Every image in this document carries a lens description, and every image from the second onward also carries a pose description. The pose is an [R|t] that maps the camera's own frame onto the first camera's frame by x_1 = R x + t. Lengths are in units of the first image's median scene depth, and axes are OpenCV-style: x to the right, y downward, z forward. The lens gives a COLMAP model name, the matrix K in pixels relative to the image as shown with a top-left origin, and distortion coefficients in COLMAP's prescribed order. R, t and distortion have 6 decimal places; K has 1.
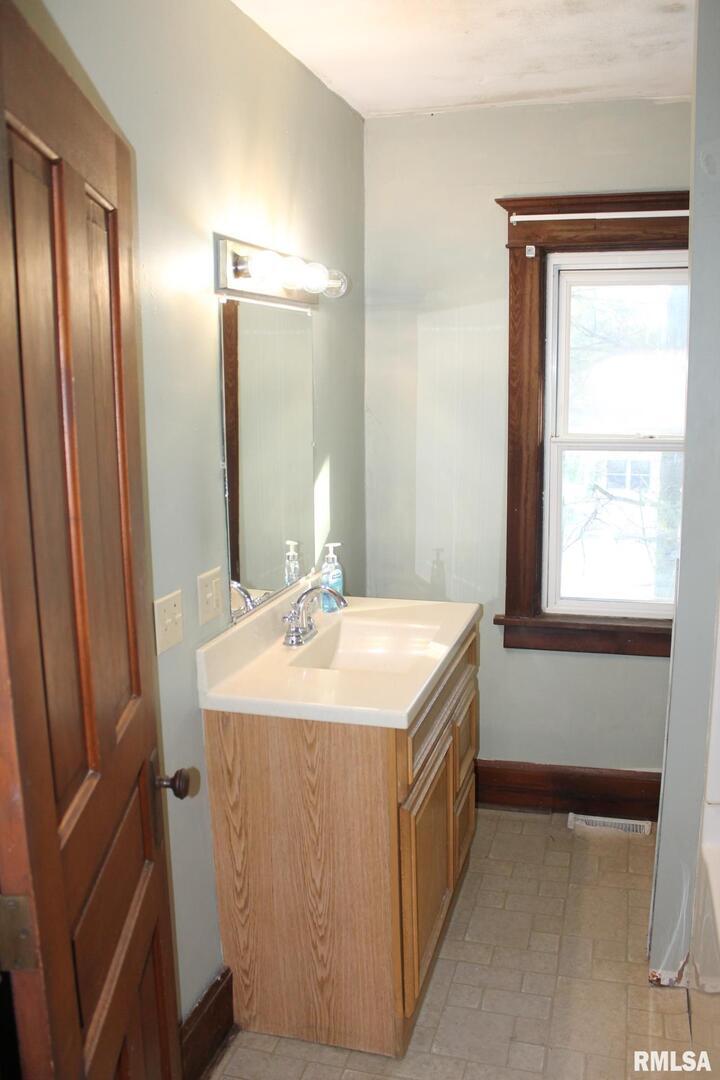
lens RADIAL K [[909.6, 0, 360.4], [0, 909.6, 542.4], [0, 0, 1]] dist [-0.156433, 0.132202]
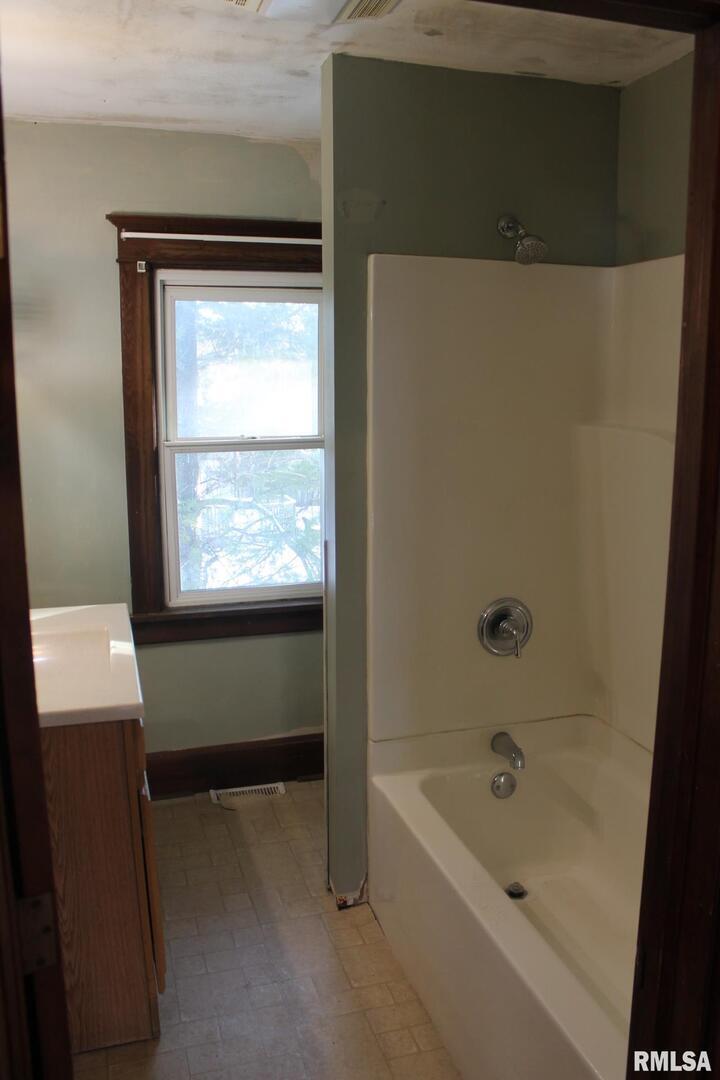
lens RADIAL K [[909.6, 0, 364.7], [0, 909.6, 543.6], [0, 0, 1]] dist [-0.156433, 0.132202]
pose [[0.841076, -0.086789, 0.533908, -0.177358], [0.089643, 0.995760, 0.020648, 0.002423], [-0.533437, 0.030494, 0.845290, -0.023086]]
